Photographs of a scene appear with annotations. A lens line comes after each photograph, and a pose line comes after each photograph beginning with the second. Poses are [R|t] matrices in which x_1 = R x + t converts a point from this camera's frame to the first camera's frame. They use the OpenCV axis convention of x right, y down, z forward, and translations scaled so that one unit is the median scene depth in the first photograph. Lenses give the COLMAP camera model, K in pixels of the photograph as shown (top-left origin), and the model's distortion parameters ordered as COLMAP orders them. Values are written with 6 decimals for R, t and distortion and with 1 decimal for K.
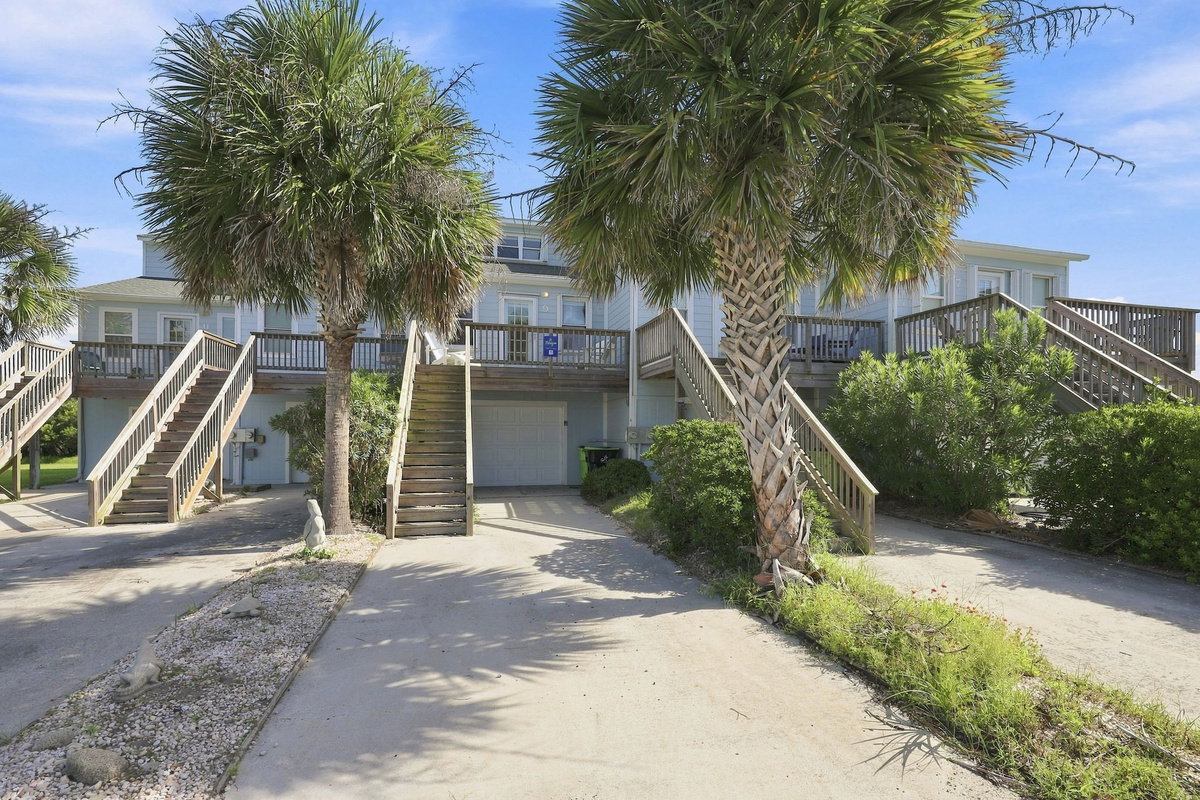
lens RADIAL K [[628.3, 0, 607.9], [0, 628.3, 430.0], [0, 0, 1]] dist [0.001239, -0.000359]
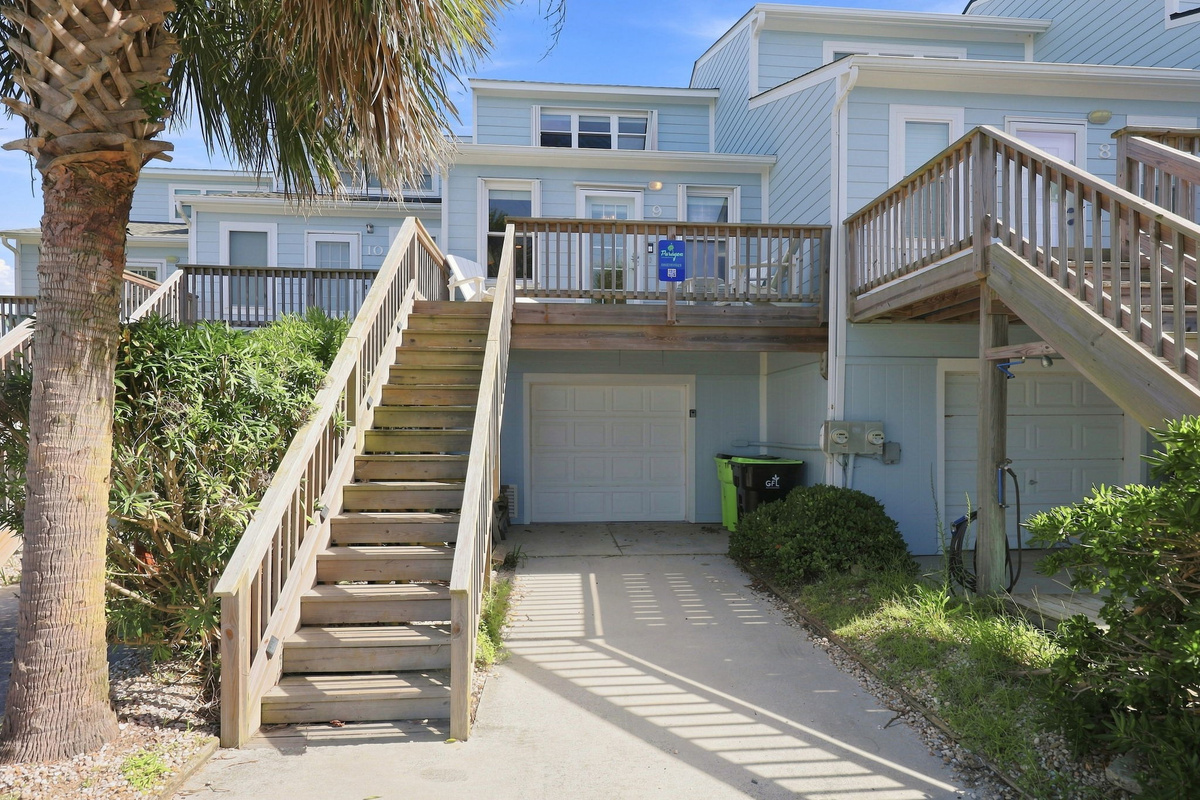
lens RADIAL K [[628.3, 0, 607.9], [0, 628.3, 430.0], [0, 0, 1]] dist [0.001239, -0.000359]
pose [[0.988150, 0.001803, -0.153481, -0.063048], [0.000357, 0.999901, 0.014045, -0.003846], [0.153491, -0.013933, 0.988052, 0.486571]]
